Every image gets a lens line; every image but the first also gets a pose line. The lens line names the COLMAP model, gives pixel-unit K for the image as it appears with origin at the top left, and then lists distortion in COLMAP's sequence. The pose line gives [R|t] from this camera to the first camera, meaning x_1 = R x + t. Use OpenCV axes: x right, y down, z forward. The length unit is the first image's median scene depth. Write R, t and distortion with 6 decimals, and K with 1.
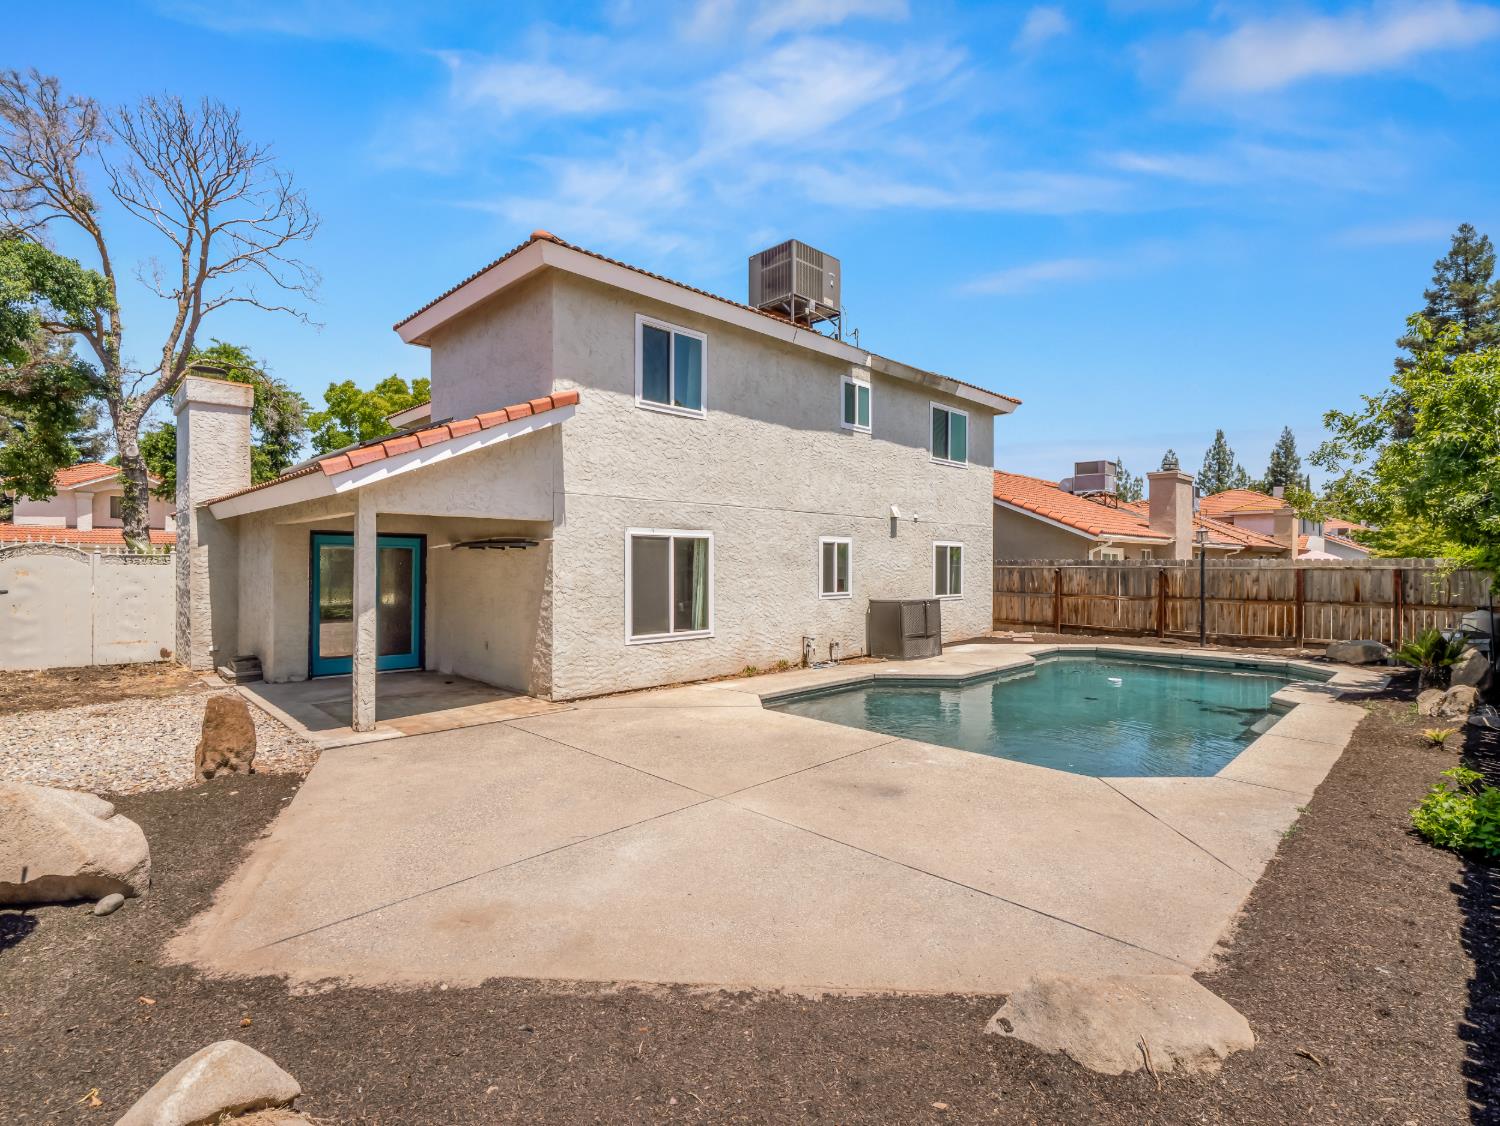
lens RADIAL K [[725.5, 0, 744.4], [0, 725.5, 560.6], [0, 0, 1]] dist [-0.015694, -0.000010]
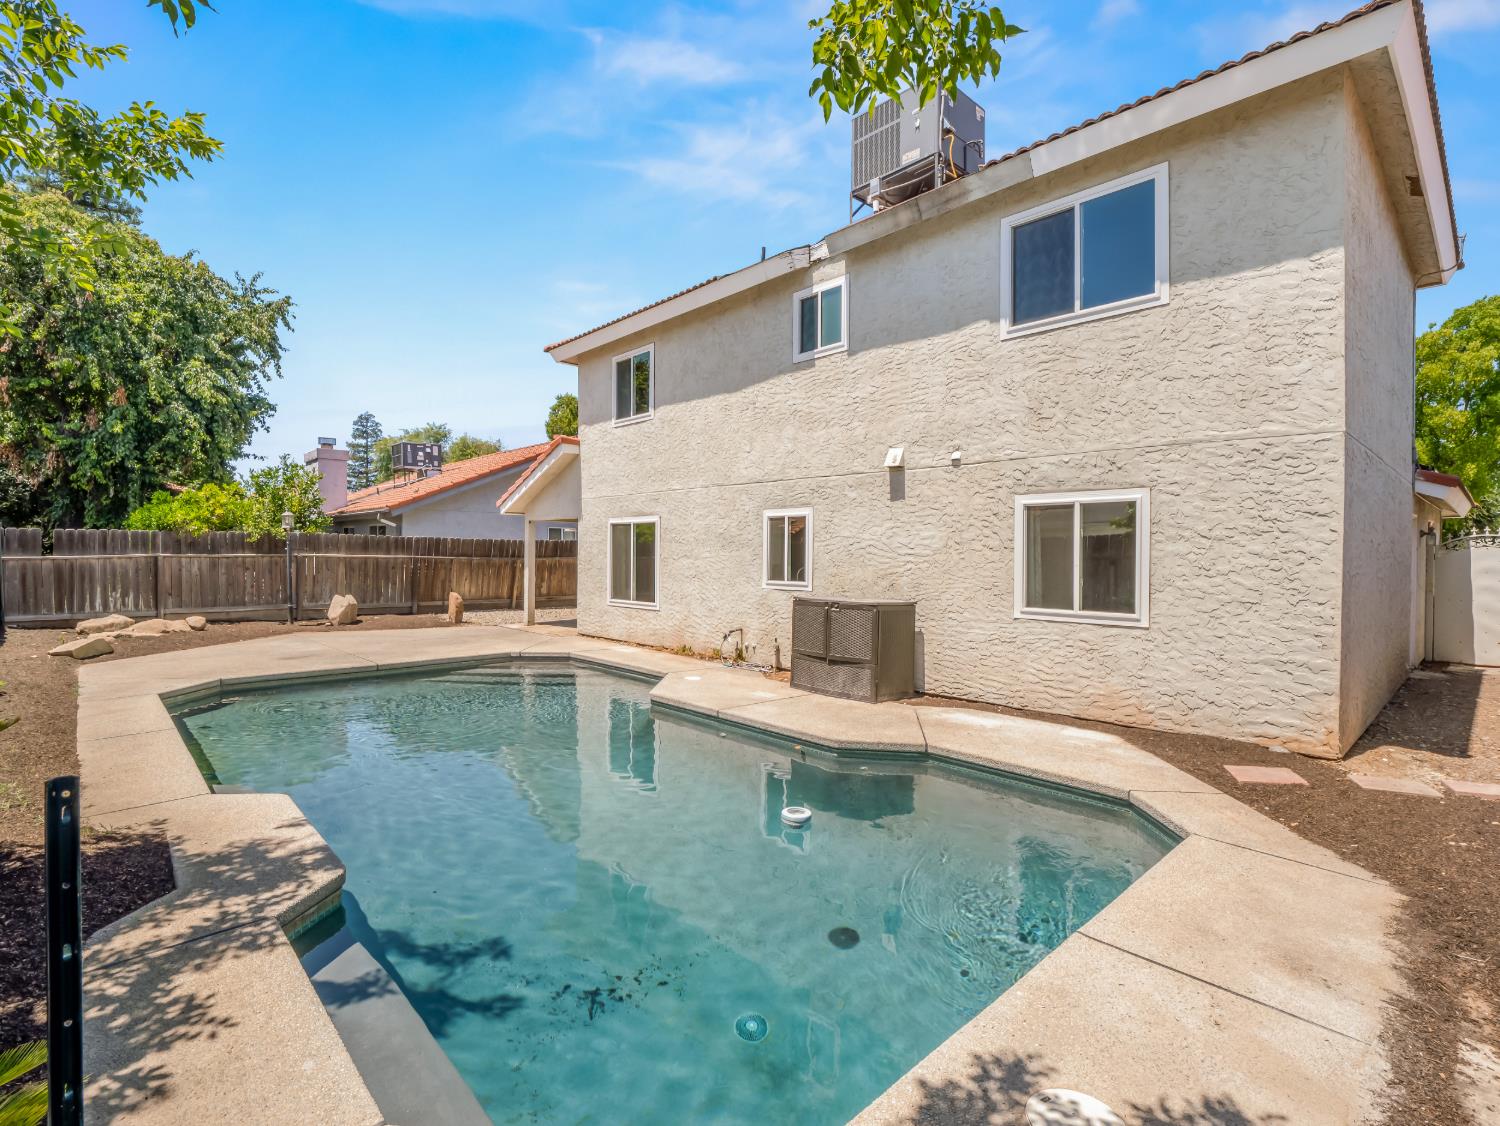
lens RADIAL K [[725.5, 0, 744.4], [0, 725.5, 560.6], [0, 0, 1]] dist [-0.015694, -0.000010]
pose [[-0.034978, 0.007644, -0.999359, 0.911512], [-0.004574, 0.999959, 0.007809, 0.016404], [0.999378, 0.004845, -0.034941, 0.998708]]
